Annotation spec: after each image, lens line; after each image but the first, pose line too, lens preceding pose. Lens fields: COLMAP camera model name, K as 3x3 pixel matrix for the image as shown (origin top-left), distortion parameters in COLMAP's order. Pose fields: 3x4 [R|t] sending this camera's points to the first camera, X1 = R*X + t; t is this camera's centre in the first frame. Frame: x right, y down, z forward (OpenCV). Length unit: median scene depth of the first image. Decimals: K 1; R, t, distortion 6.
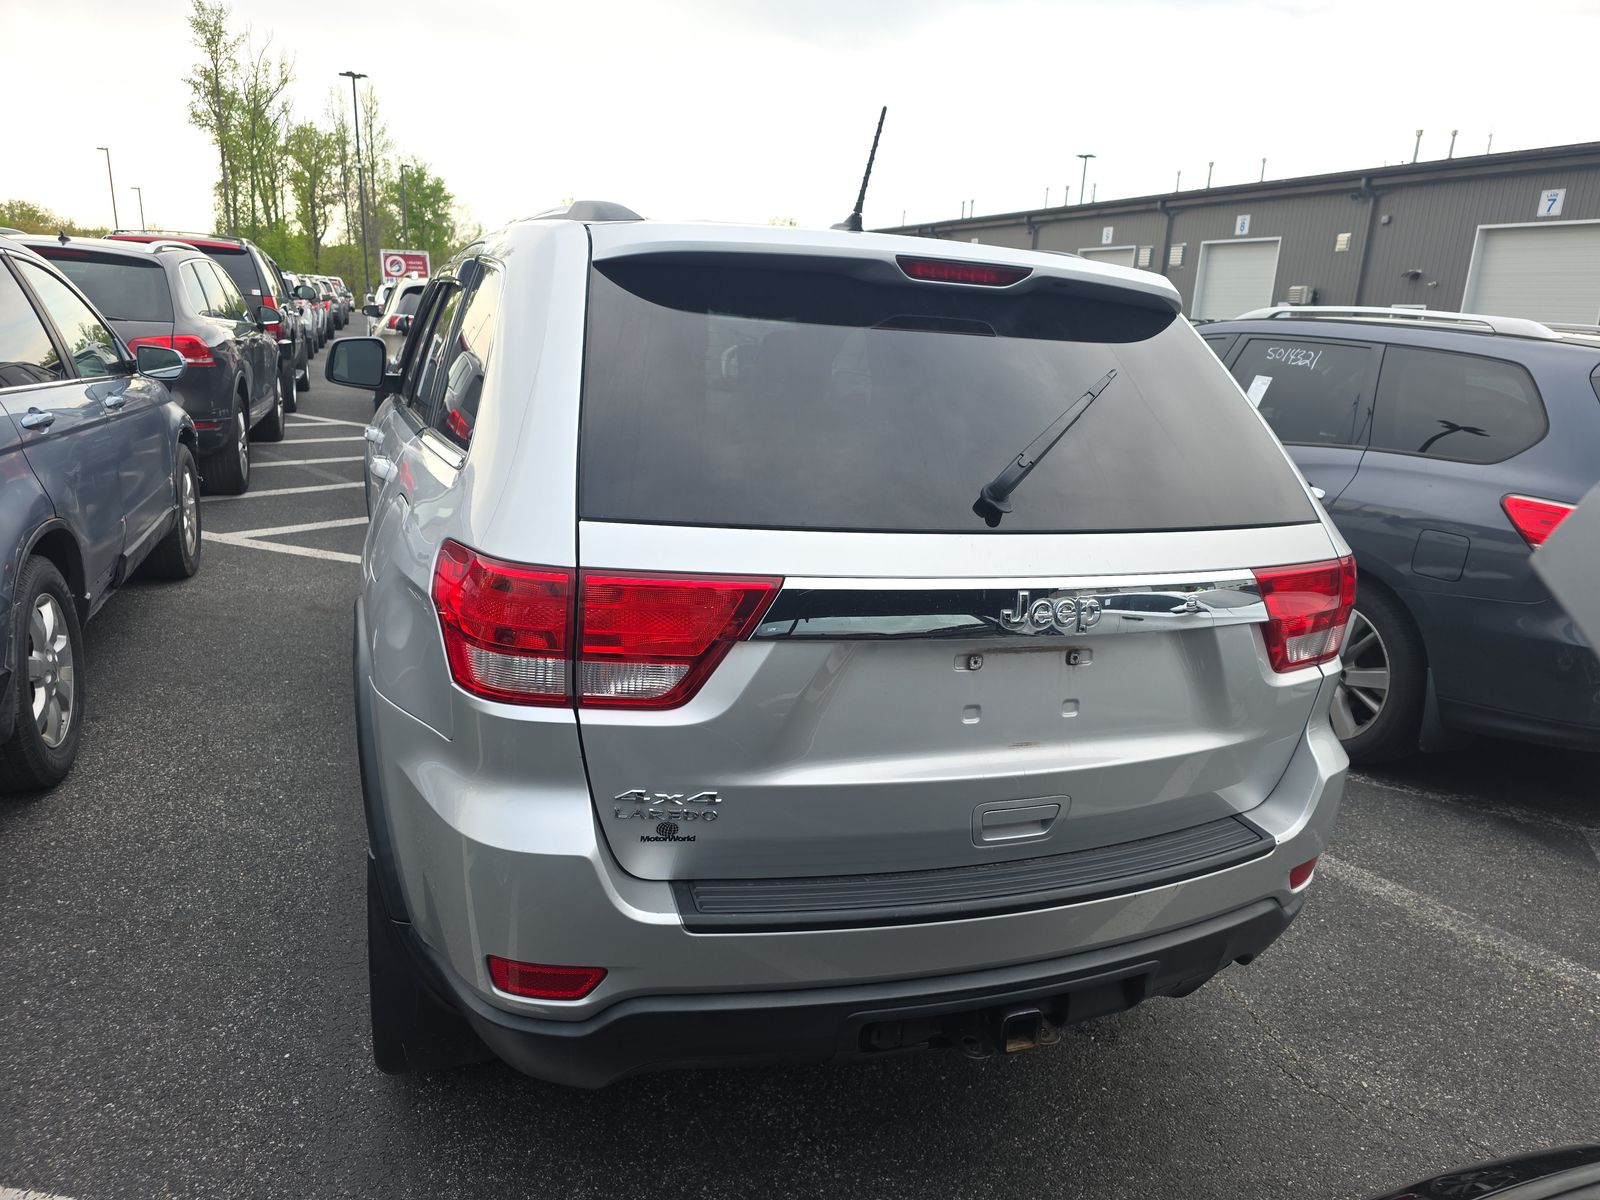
lens RADIAL K [[1052.3, 0, 789.4], [0, 1052.3, 597.1], [0, 0, 1]] dist [0.048649, -0.038936]
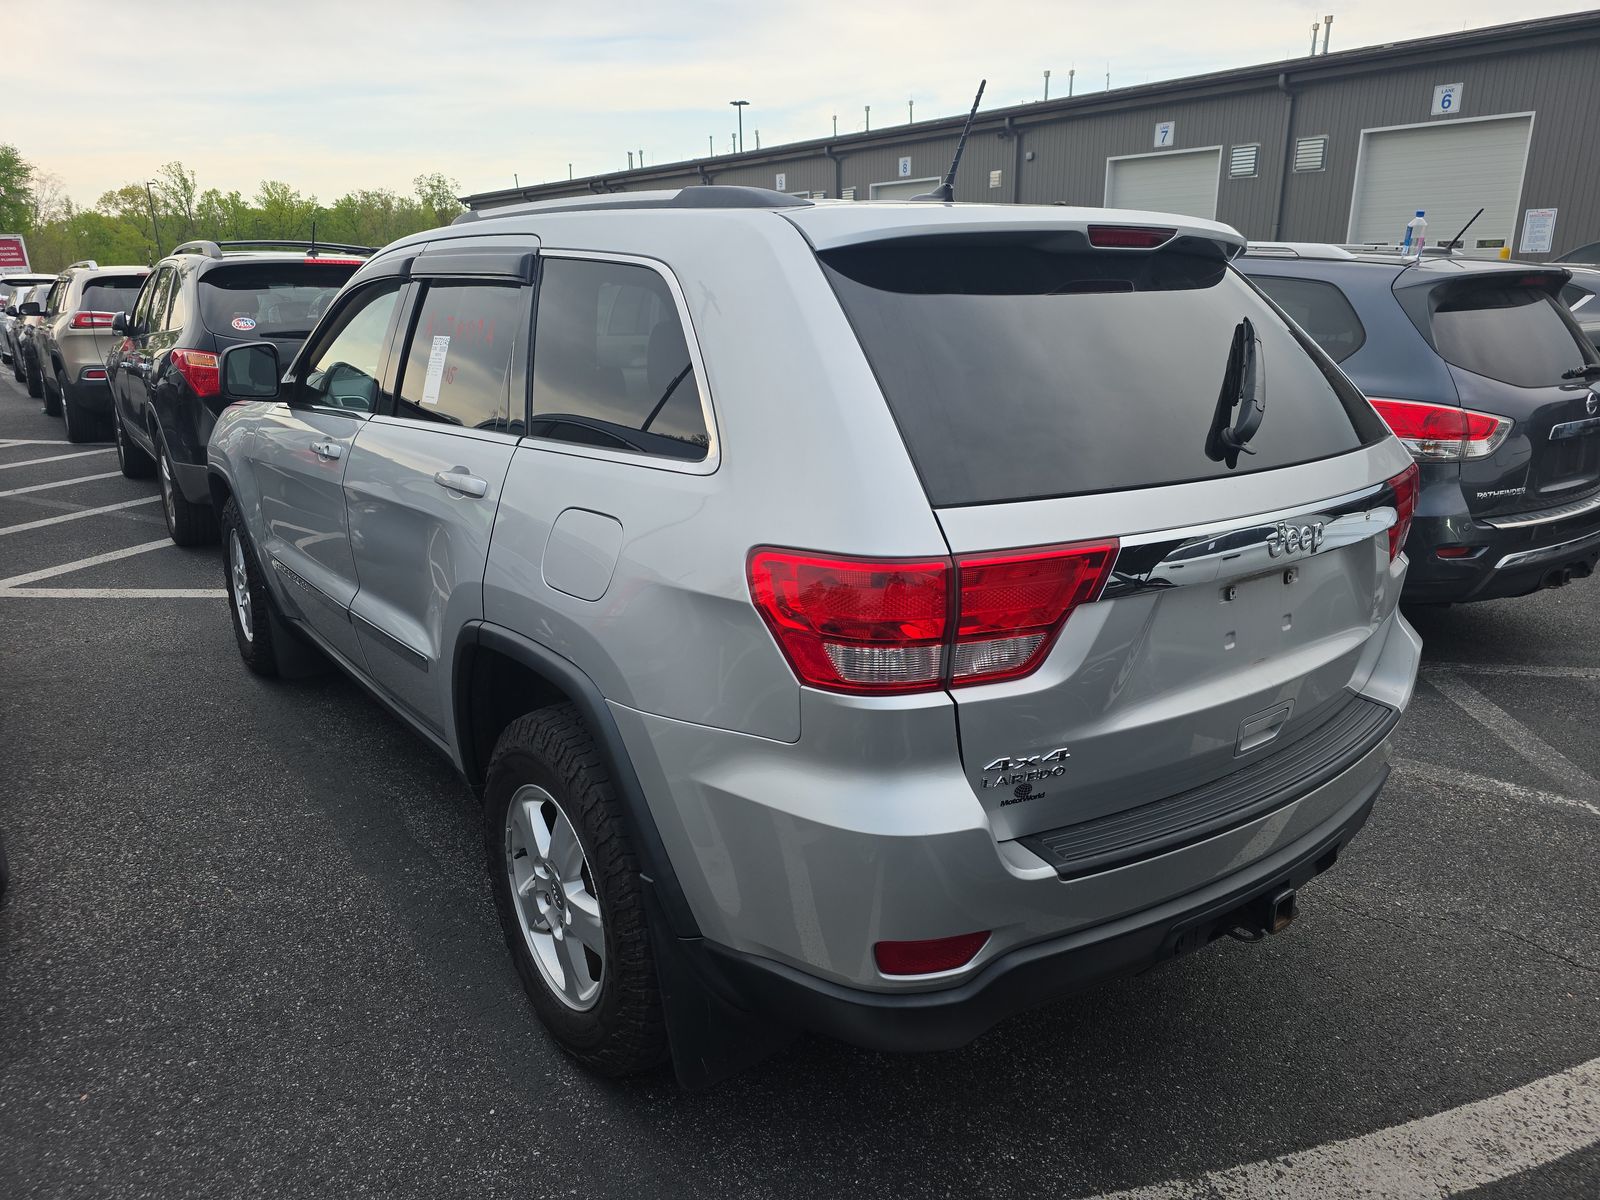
lens RADIAL K [[1056.2, 0, 763.5], [0, 1056.2, 595.6], [0, 0, 1]] dist [0.043763, -0.031682]
pose [[0.959844, -0.141891, 0.242006, -0.452077], [0.132758, 0.989691, 0.053723, -0.048346], [-0.247134, -0.019438, 0.968786, 0.033463]]
